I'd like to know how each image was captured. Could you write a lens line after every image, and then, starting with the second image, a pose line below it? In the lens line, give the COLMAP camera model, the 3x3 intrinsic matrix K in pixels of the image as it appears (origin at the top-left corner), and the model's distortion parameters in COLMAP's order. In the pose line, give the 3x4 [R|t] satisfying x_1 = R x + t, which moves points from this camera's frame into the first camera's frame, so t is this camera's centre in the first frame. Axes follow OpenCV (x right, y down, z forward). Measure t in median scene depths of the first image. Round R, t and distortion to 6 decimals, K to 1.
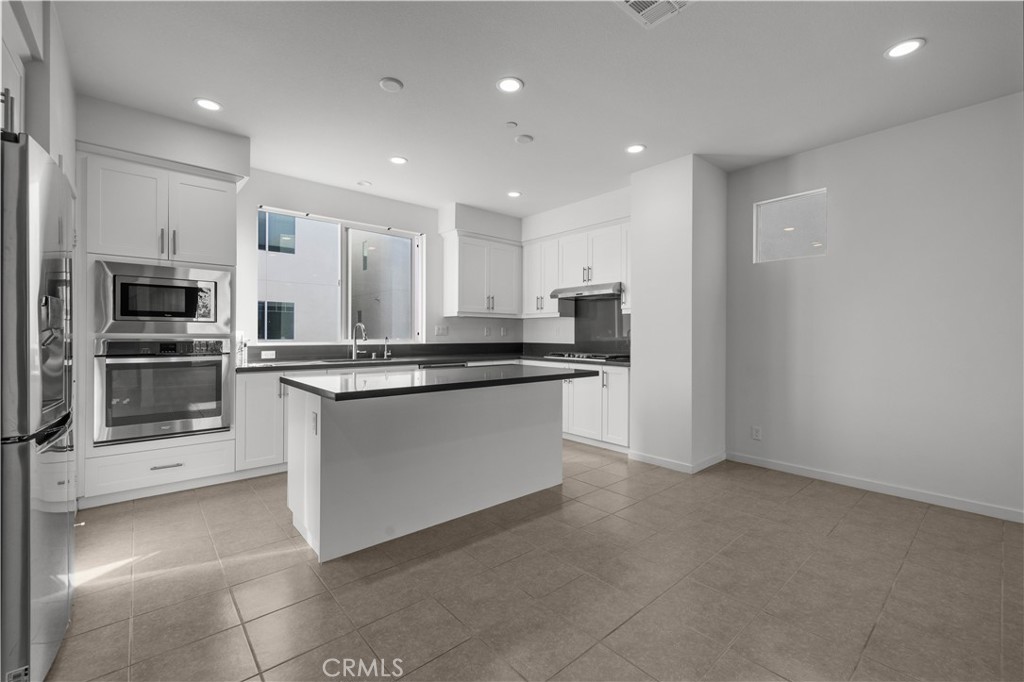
lens RADIAL K [[429.6, 0, 511.2], [0, 429.6, 335.2], [0, 0, 1]] dist [0.001533, -0.000248]
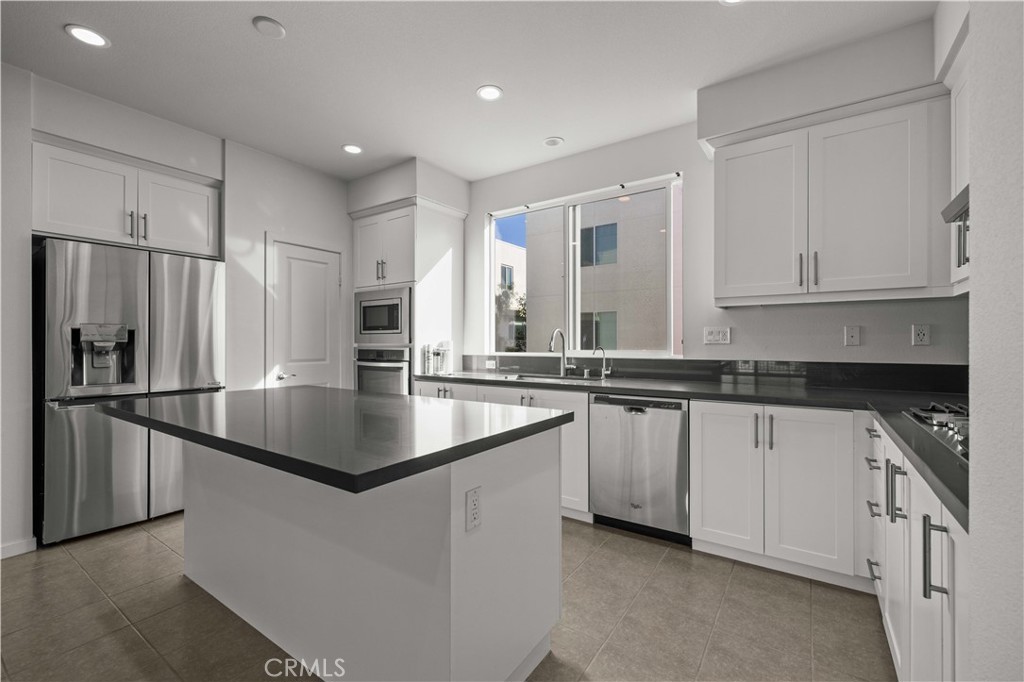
lens RADIAL K [[429.6, 0, 516.8], [0, 429.6, 342.2], [0, 0, 1]] dist [0.001533, -0.000248]
pose [[0.256773, -0.003886, -0.966464, 0.349661], [0.002531, 0.999991, -0.003349, -0.001715], [0.966469, -0.001586, 0.256780, 0.722699]]
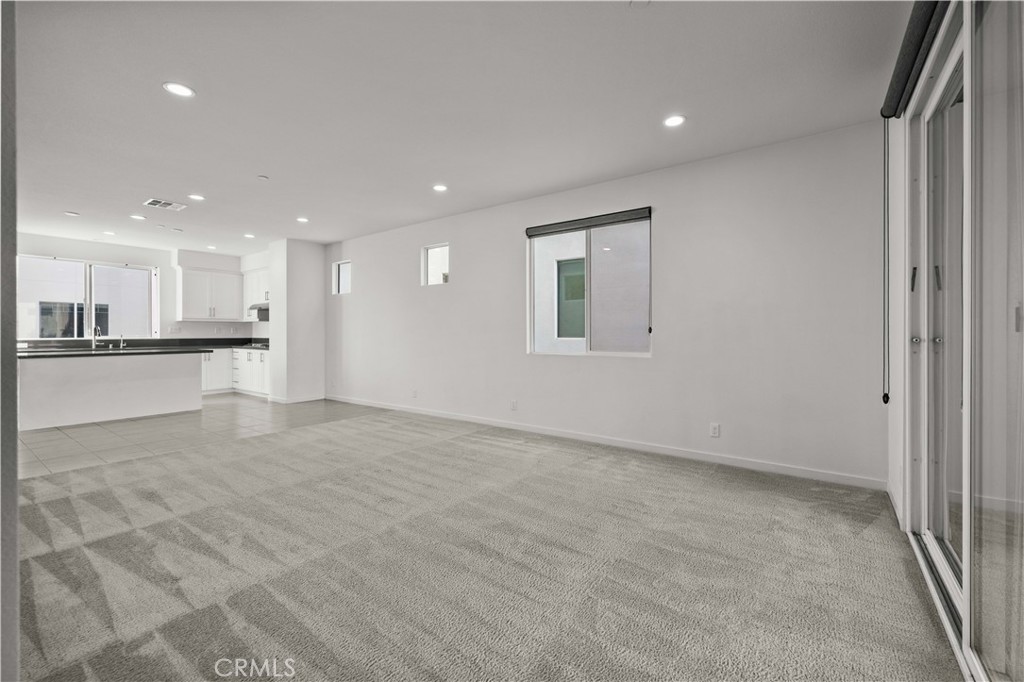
lens RADIAL K [[429.6, 0, 514.0], [0, 429.6, 332.0], [0, 0, 1]] dist [0.001533, -0.000248]
pose [[0.974340, -0.005294, 0.225018, 0.789909], [0.006068, 0.999978, -0.002751, 0.008536], [-0.224998, 0.004046, 0.974351, -0.899482]]
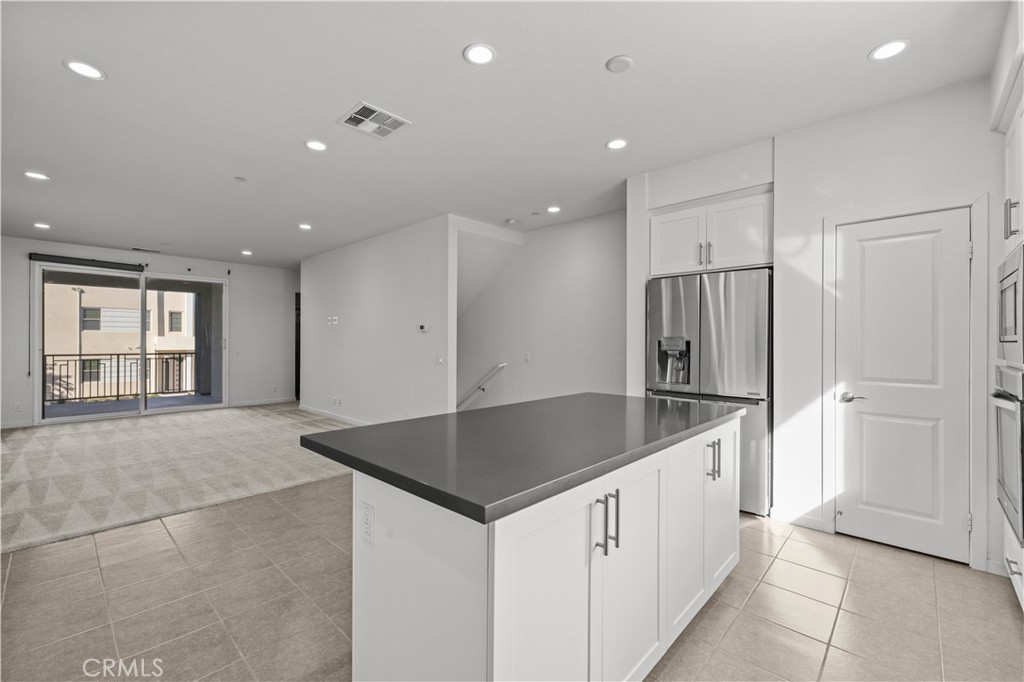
lens RADIAL K [[429.6, 0, 514.4], [0, 429.6, 342.2], [0, 0, 1]] dist [0.001533, -0.000248]
pose [[-0.994446, -0.005278, -0.105116, 0.008185], [-0.005283, 0.999986, -0.000238, -0.018894], [0.105116, 0.000319, -0.994460, 1.066267]]
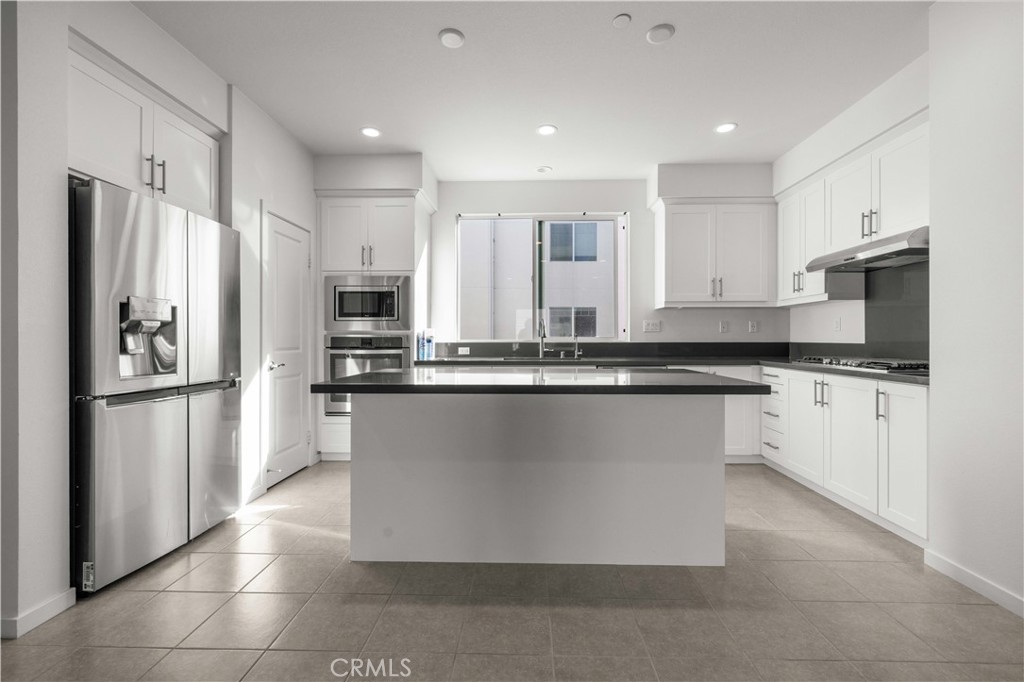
lens RADIAL K [[429.6, 0, 516.0], [0, 429.6, 339.9], [0, 0, 1]] dist [0.001533, -0.000248]
pose [[0.736593, -0.001604, -0.676334, 0.235418], [0.003328, 0.999994, 0.001253, 0.015370], [0.676328, -0.003174, 0.736594, 0.260886]]
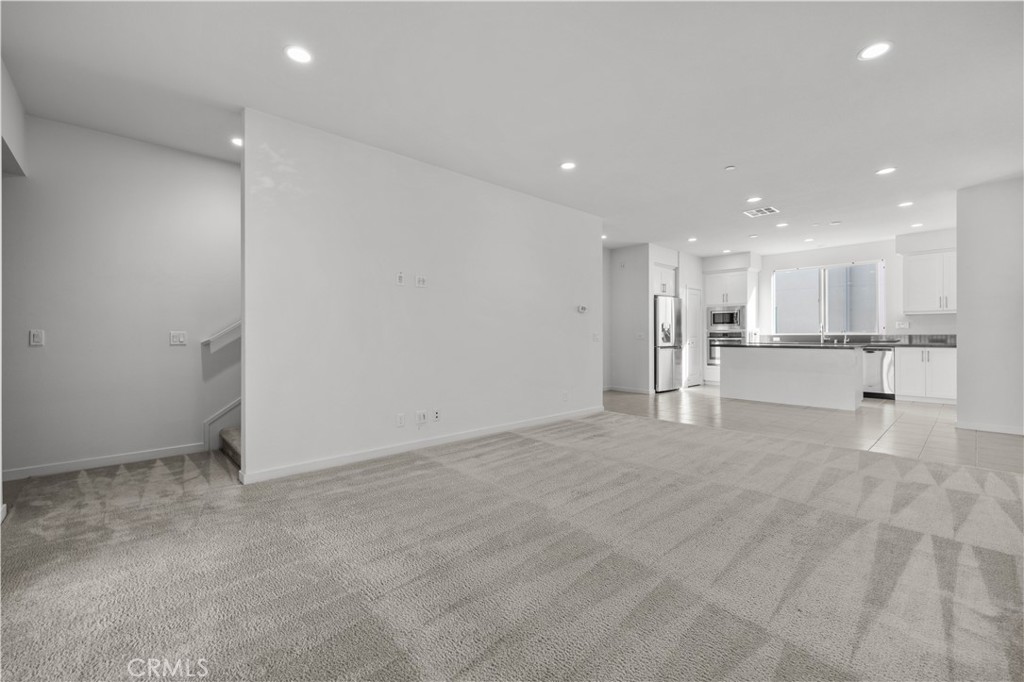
lens RADIAL K [[429.6, 0, 515.6], [0, 429.6, 335.2], [0, 0, 1]] dist [0.001533, -0.000248]
pose [[0.037691, -0.003315, -0.999284, 1.377914], [0.001988, 0.999993, -0.003243, 0.026872], [0.999287, -0.001864, 0.037697, -0.347889]]
